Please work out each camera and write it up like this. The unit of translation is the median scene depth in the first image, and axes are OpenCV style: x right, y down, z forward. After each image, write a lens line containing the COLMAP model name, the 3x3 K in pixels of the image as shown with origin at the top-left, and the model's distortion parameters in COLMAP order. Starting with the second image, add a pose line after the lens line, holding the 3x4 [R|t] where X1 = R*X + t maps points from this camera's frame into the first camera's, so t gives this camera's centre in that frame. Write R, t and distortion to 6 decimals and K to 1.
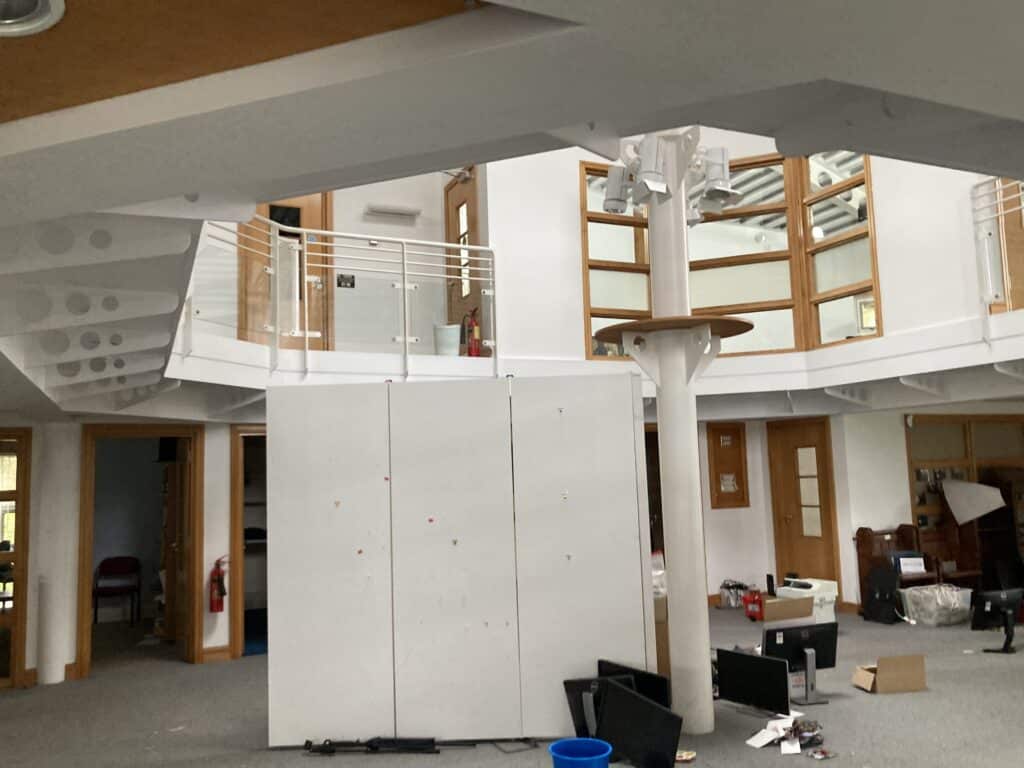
lens RADIAL K [[843.1, 0, 510.8], [0, 843.1, 385.6], [0, 0, 1]] dist [-0.015145, -0.015507]
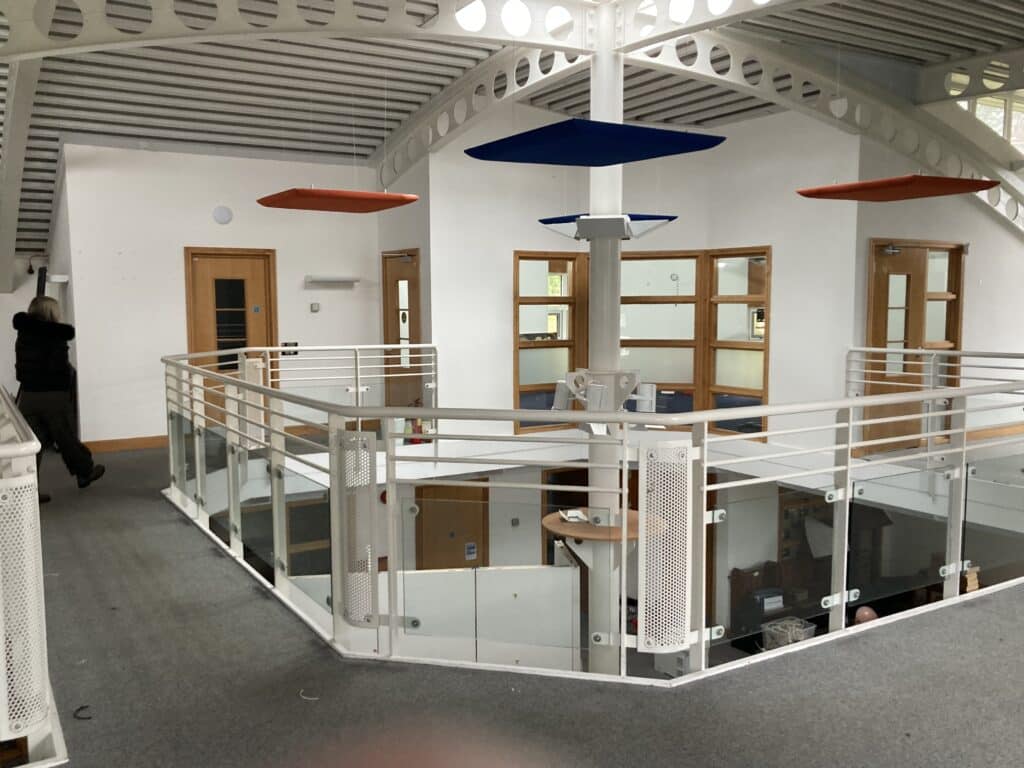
lens RADIAL K [[895.8, 0, 511.7], [0, 895.8, 384.7], [0, 0, 1]] dist [0.021177, 0.003553]
pose [[0.990483, 0.009184, 0.137331, -0.080355], [-0.036752, 0.979191, 0.199584, -0.337001], [-0.132640, -0.202732, 0.970209, -0.153588]]
